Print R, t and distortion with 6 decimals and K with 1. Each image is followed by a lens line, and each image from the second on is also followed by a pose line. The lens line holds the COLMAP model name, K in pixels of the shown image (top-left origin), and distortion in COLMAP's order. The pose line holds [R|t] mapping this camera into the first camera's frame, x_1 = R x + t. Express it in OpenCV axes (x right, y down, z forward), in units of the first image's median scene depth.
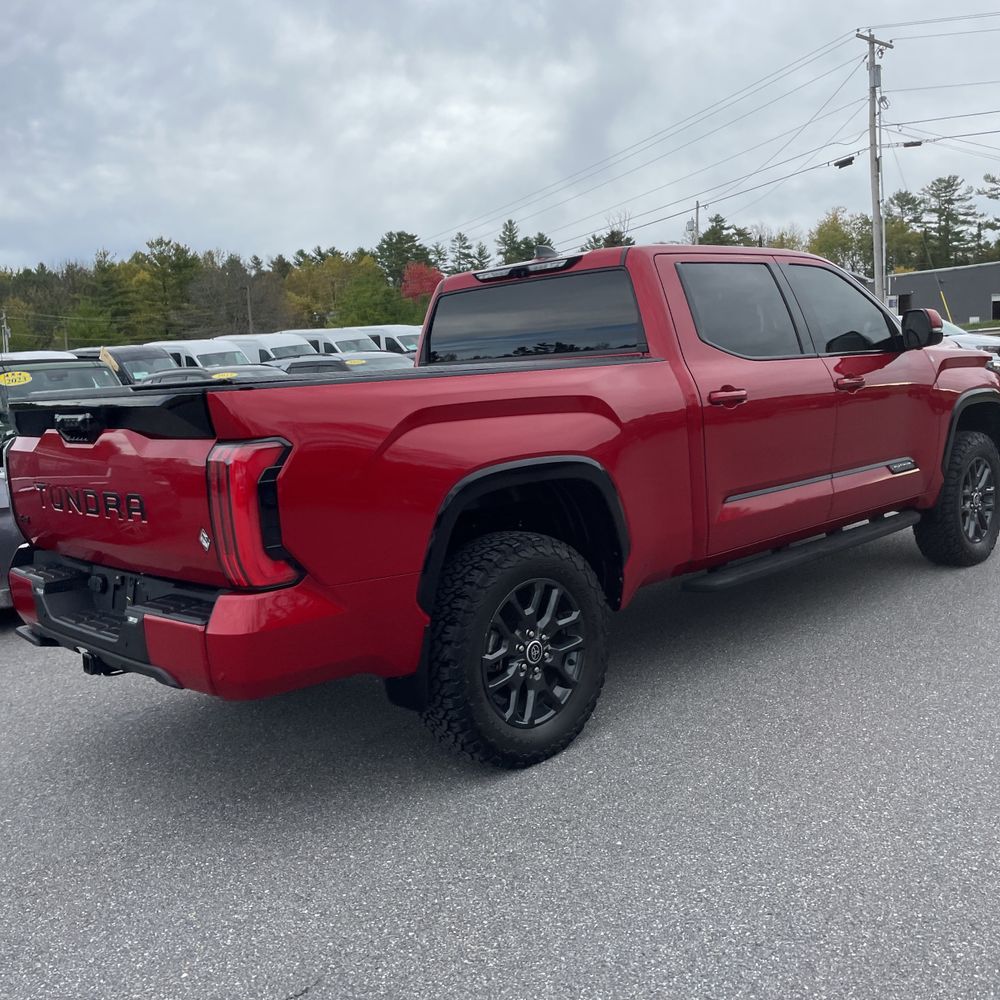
lens RADIAL K [[1007.2, 0, 503.1], [0, 1007.2, 471.9], [0, 0, 1]] dist [0.088287, -0.116434]
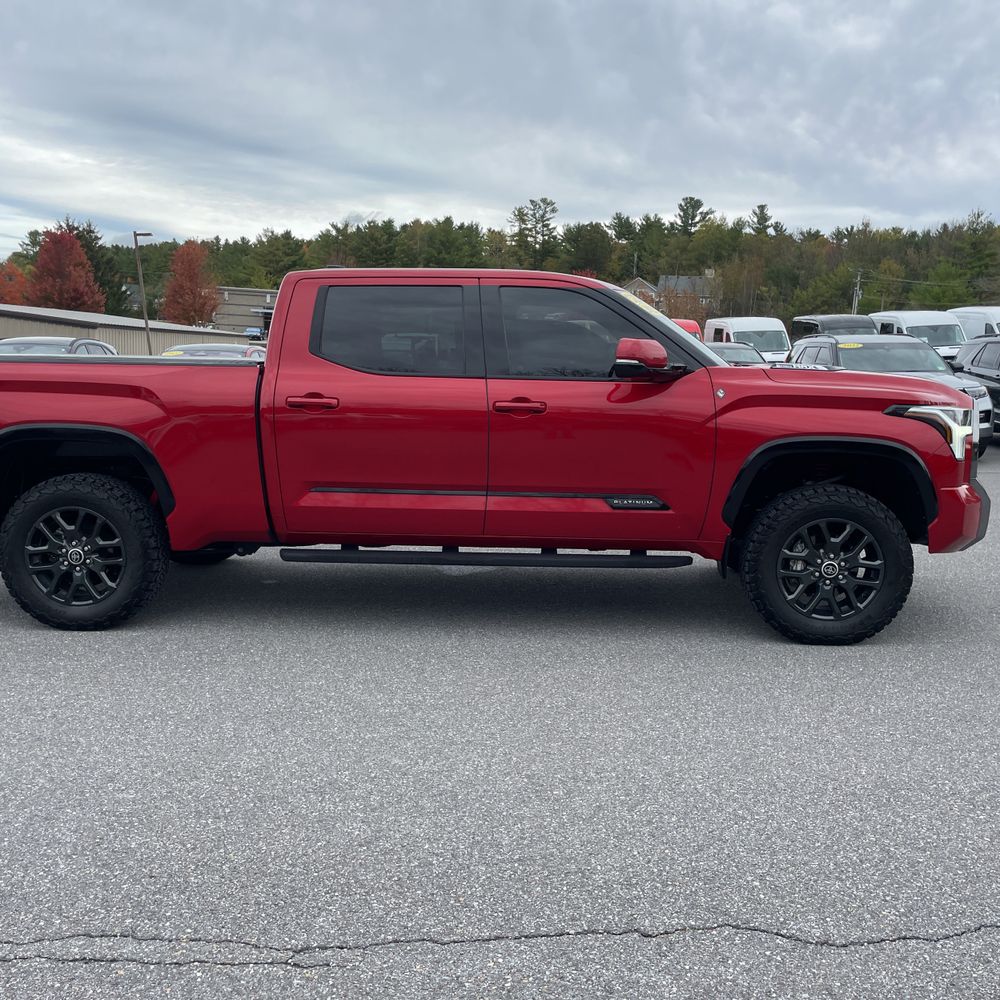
lens RADIAL K [[1009.8, 0, 502.5], [0, 1009.8, 486.7], [0, 0, 1]] dist [0.088068, -0.127972]
pose [[0.673386, 0.168927, -0.719732, 0.139938], [-0.131872, 0.985377, 0.107896, -0.015184], [0.727434, 0.022257, 0.685816, 0.040445]]
